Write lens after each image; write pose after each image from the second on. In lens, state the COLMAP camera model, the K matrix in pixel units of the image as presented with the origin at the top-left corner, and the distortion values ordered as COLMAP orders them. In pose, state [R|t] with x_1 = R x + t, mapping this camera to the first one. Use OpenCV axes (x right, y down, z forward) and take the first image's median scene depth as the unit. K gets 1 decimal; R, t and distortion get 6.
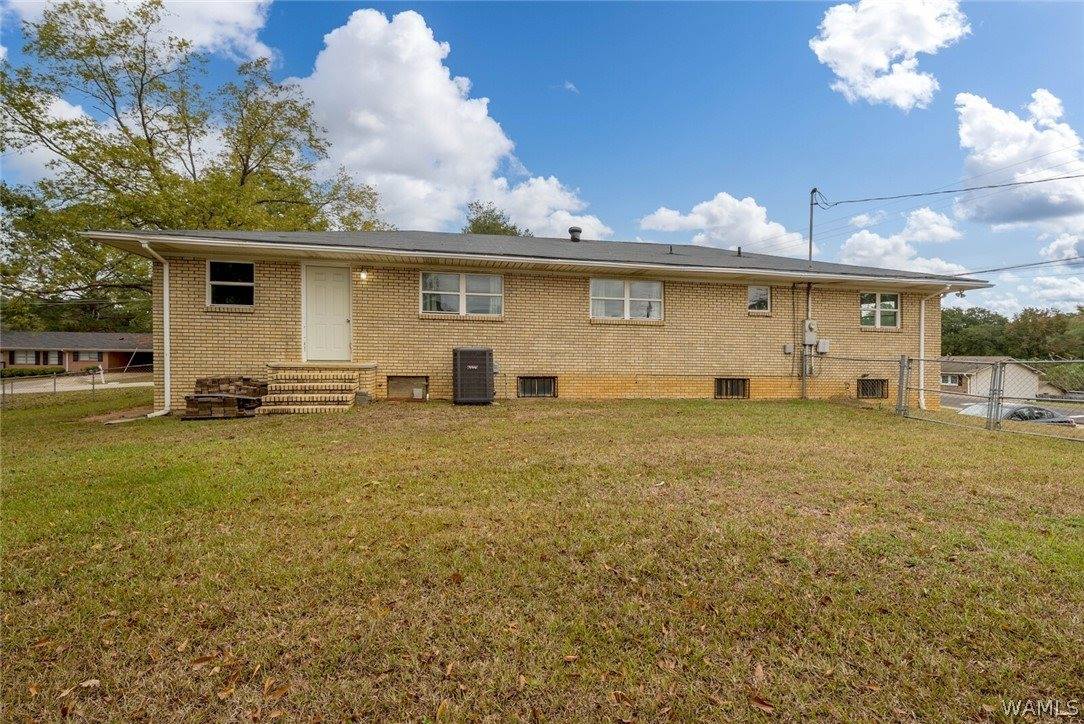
lens RADIAL K [[470.9, 0, 542.0], [0, 470.9, 362.0], [0, 0, 1]] dist [-0.001656, -0.000204]
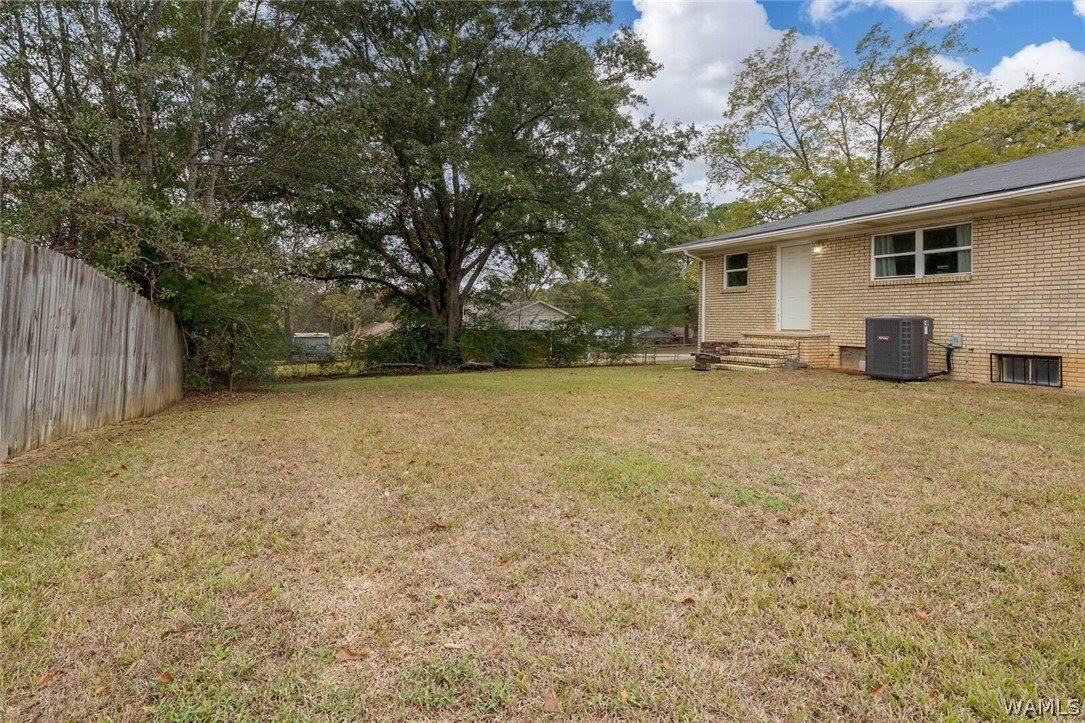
lens RADIAL K [[550.7, 0, 539.6], [0, 550.7, 297.6], [0, 0, 1]] dist [0.000982, -0.000243]
pose [[0.243896, -0.051495, -0.968433, 0.612761], [-0.017396, 0.998196, -0.057459, 0.005001], [0.969645, 0.030861, 0.242560, 0.094221]]
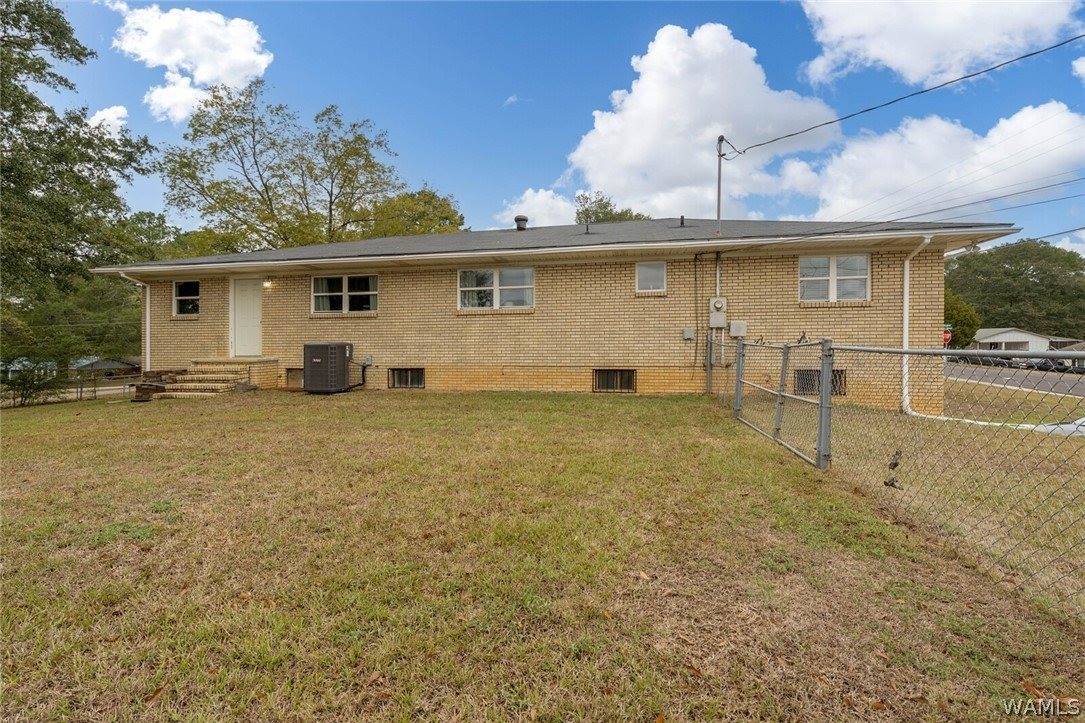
lens RADIAL K [[467.5, 0, 535.9], [0, 467.5, 356.0], [0, 0, 1]] dist [-0.002088, -0.000448]
pose [[0.928697, -0.014124, -0.370570, 0.639243], [0.016462, 0.999860, 0.003149, 0.005013], [0.370474, -0.009025, 0.928799, 0.143322]]
